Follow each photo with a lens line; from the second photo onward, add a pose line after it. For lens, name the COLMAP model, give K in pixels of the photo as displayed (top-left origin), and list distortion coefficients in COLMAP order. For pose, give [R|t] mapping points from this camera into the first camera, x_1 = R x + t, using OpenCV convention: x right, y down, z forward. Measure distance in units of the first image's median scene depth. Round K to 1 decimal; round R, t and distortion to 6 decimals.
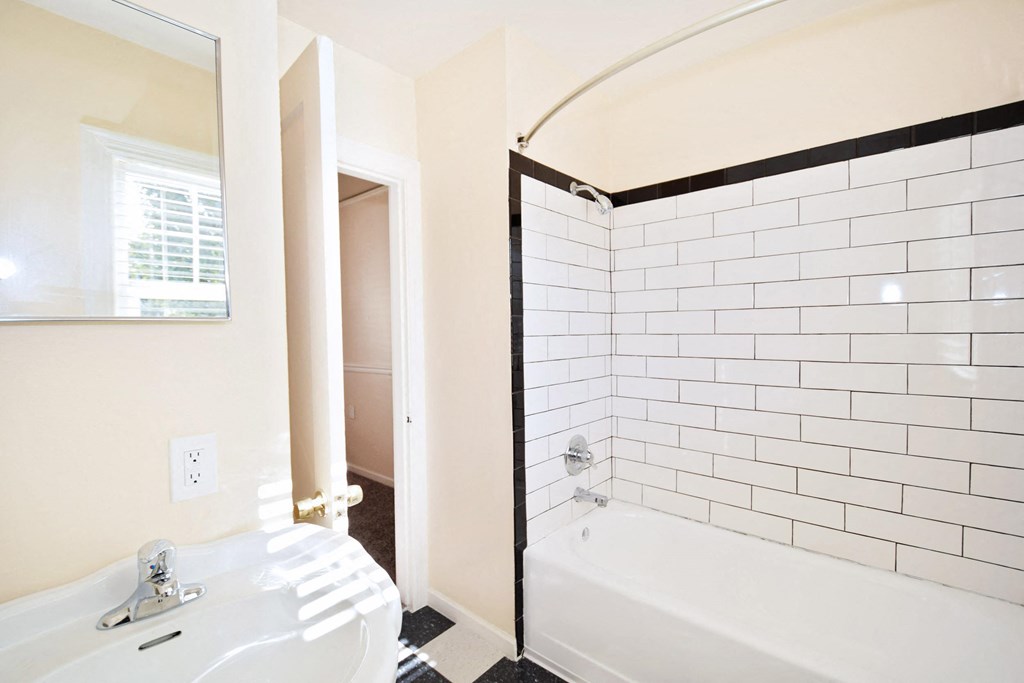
lens RADIAL K [[450.7, 0, 516.2], [0, 450.7, 341.7], [0, 0, 1]] dist [0.009312, -0.010165]
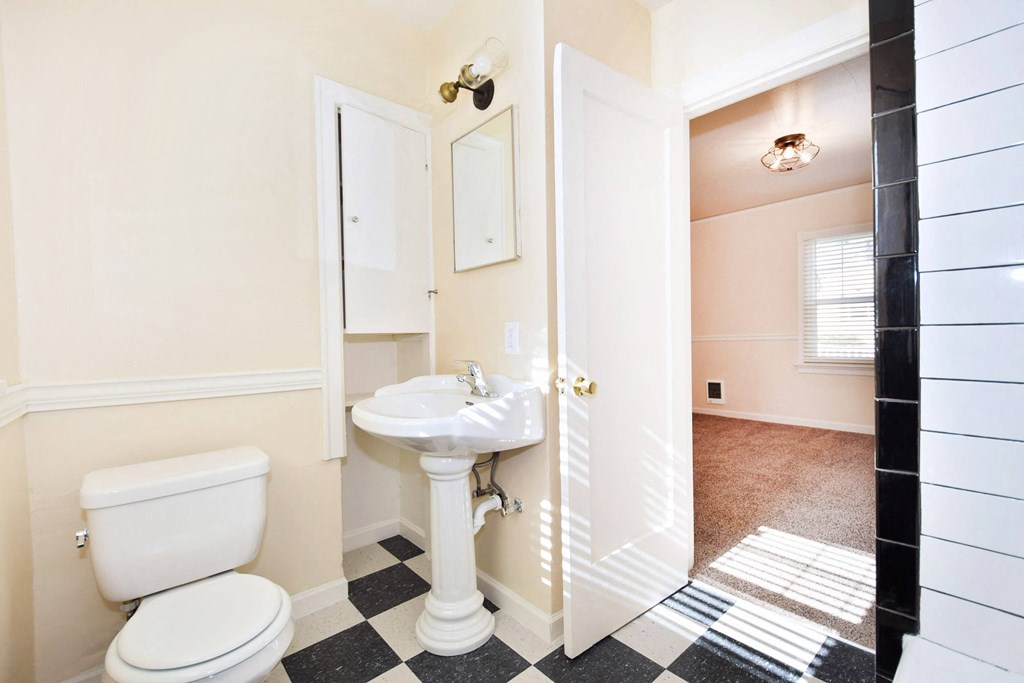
lens RADIAL K [[450.7, 0, 516.2], [0, 450.7, 341.7], [0, 0, 1]] dist [0.009312, -0.010165]
pose [[-0.132703, 0.026641, -0.990798, 0.580886], [-0.009553, 0.999558, 0.028156, 0.113791], [0.991110, 0.013201, -0.132390, 0.616939]]
